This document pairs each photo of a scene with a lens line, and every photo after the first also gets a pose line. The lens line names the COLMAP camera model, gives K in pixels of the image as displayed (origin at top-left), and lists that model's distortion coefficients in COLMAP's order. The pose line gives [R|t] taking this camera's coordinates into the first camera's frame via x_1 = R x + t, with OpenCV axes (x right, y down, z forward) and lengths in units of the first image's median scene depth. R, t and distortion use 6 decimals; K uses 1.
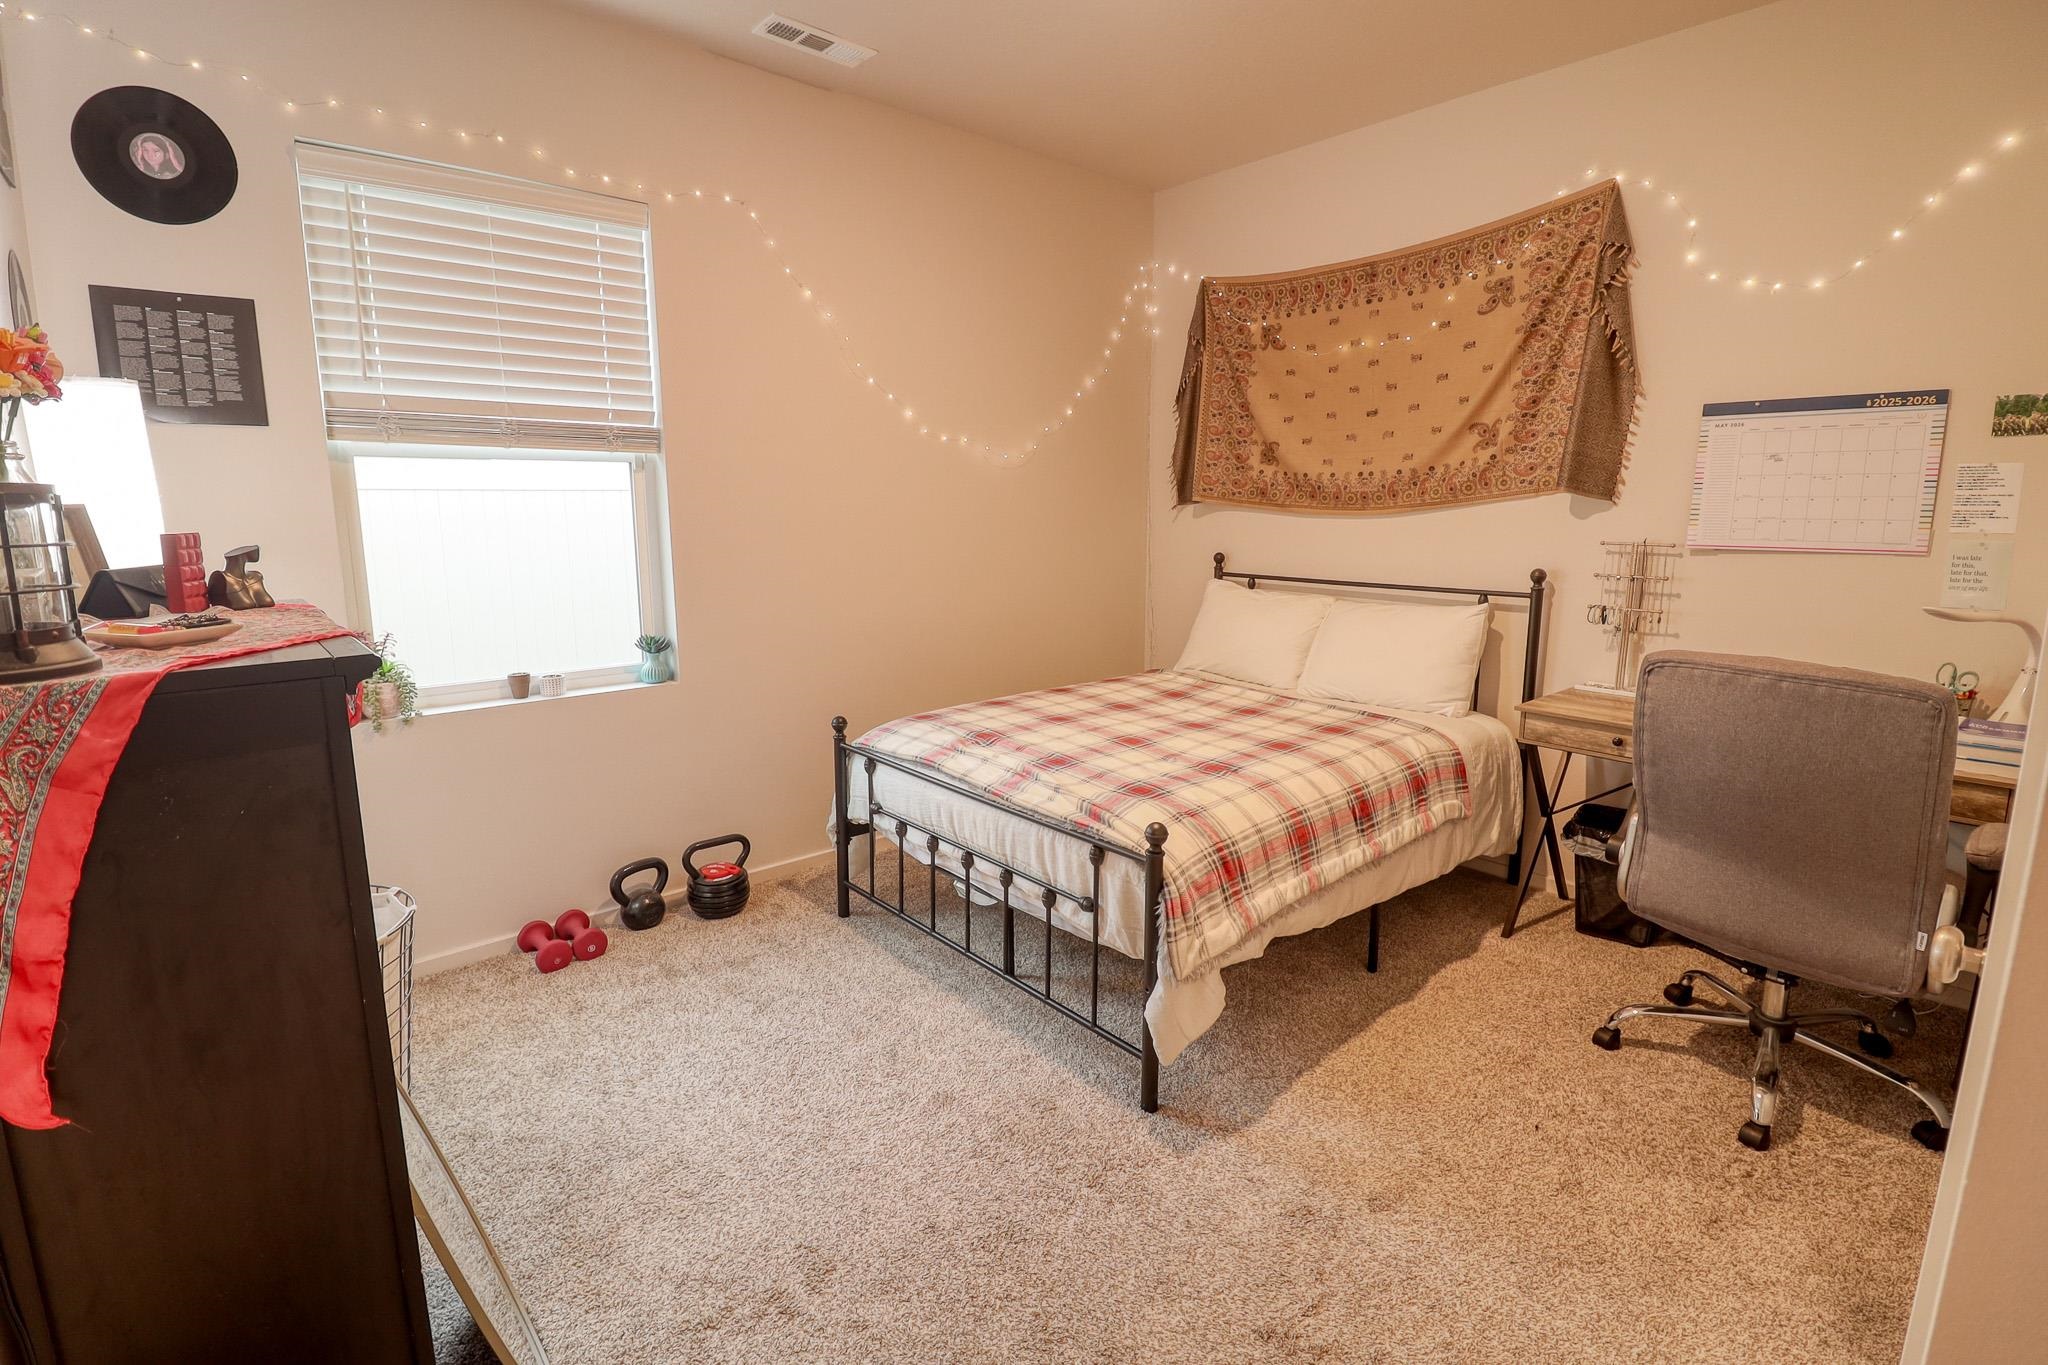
lens RADIAL K [[945.6, 0, 1024.3], [0, 945.6, 665.6], [0, 0, 1]] dist [-0.002466, -0.011347]
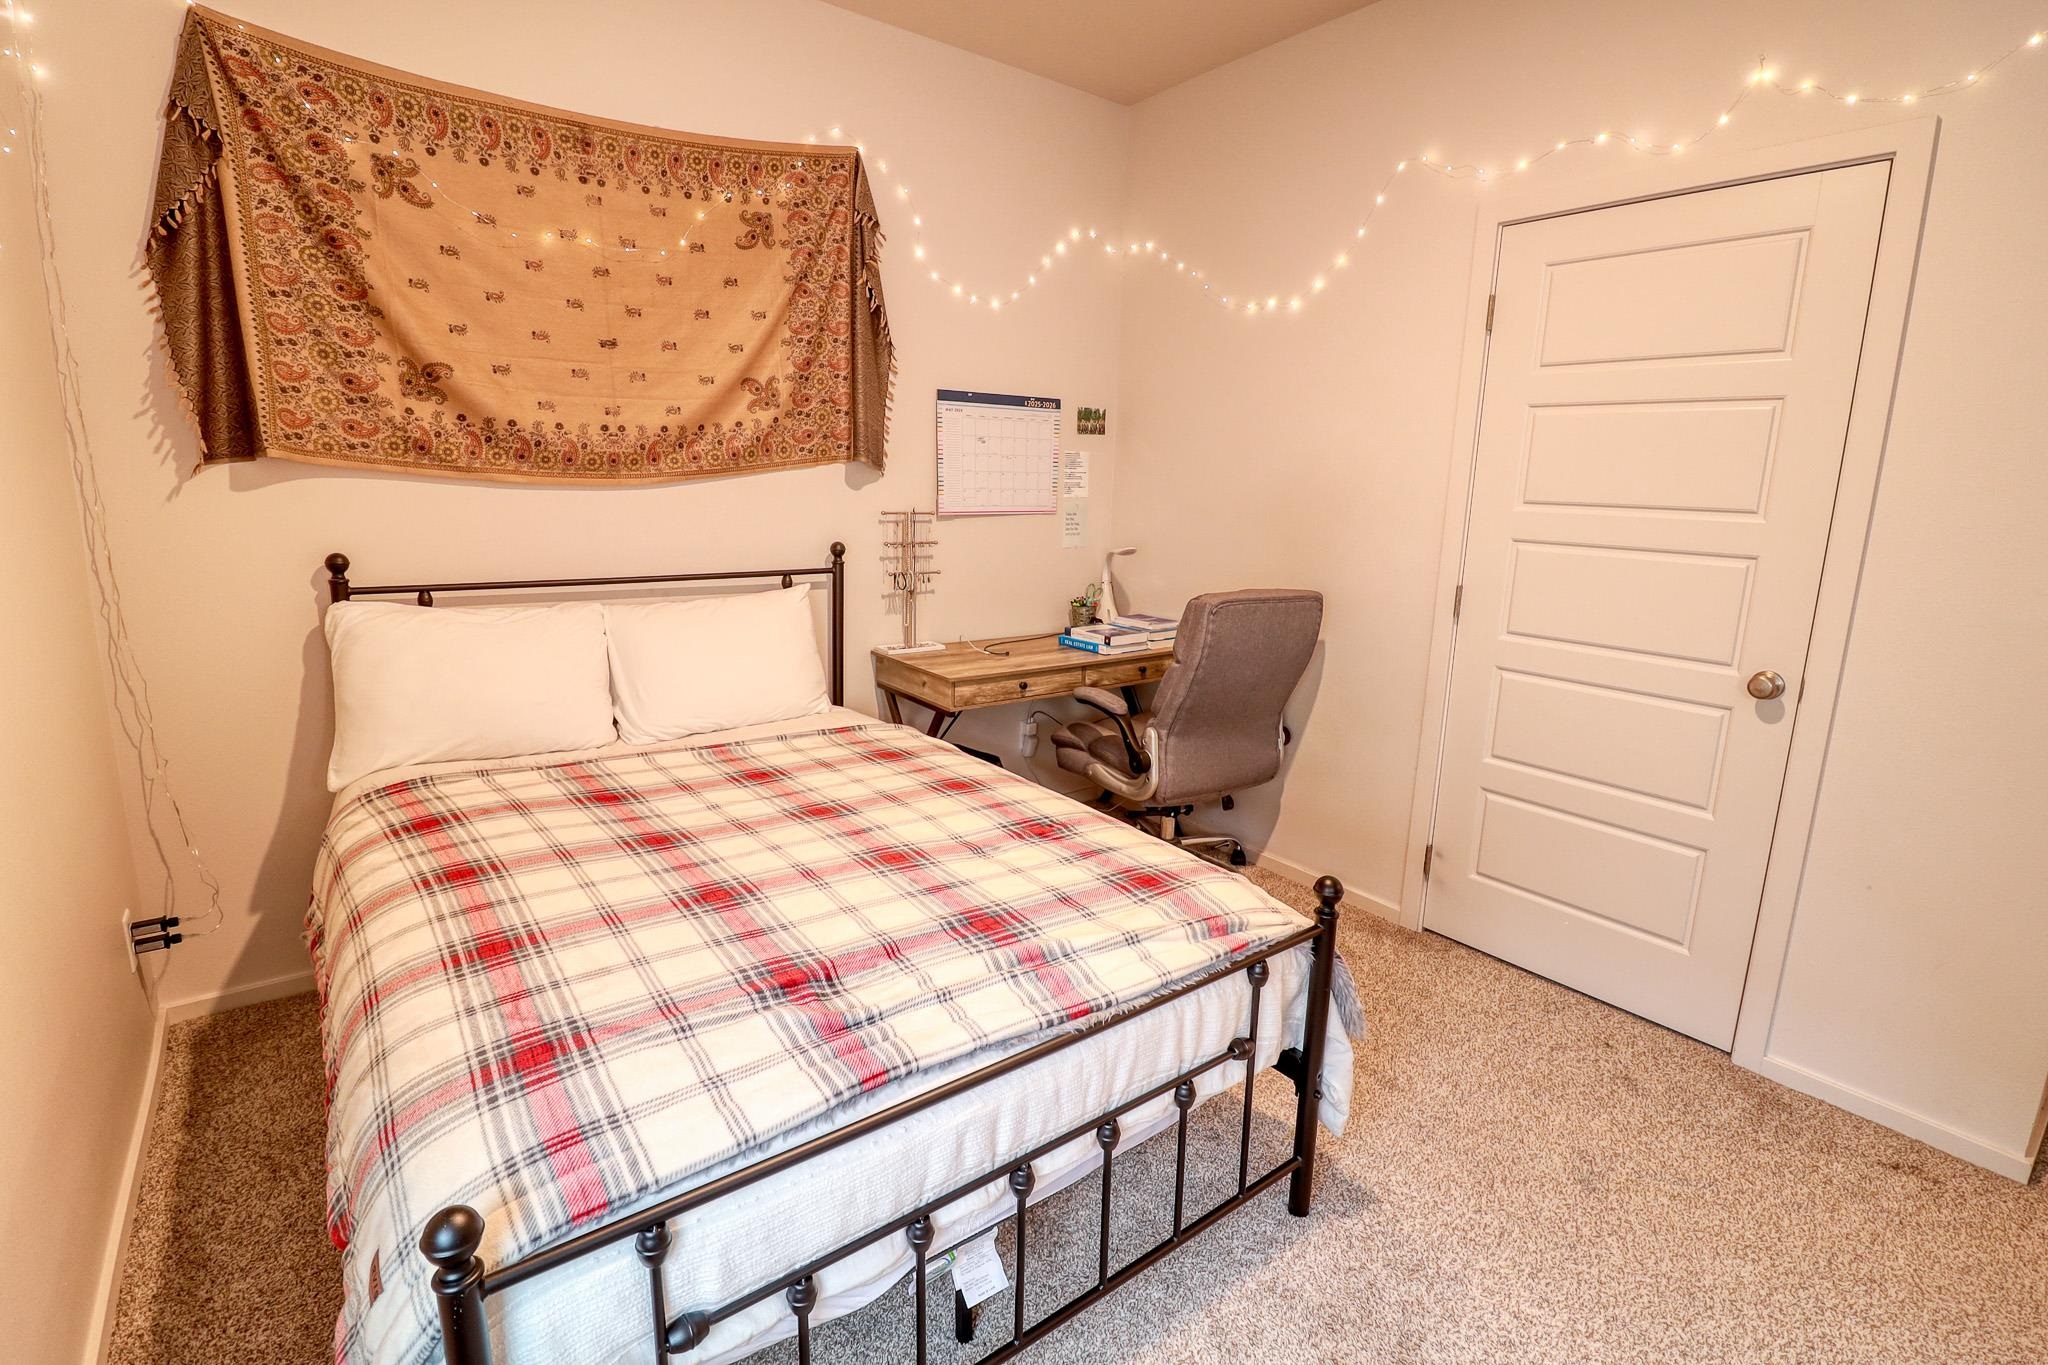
lens RADIAL K [[945.6, 0, 1011.9], [0, 945.6, 661.8], [0, 0, 1]] dist [-0.002466, -0.011347]
pose [[0.065673, -0.190778, 0.979434, -0.400092], [0.145033, 0.972955, 0.179791, -0.126289], [-0.987245, 0.130242, 0.091566, 0.723245]]
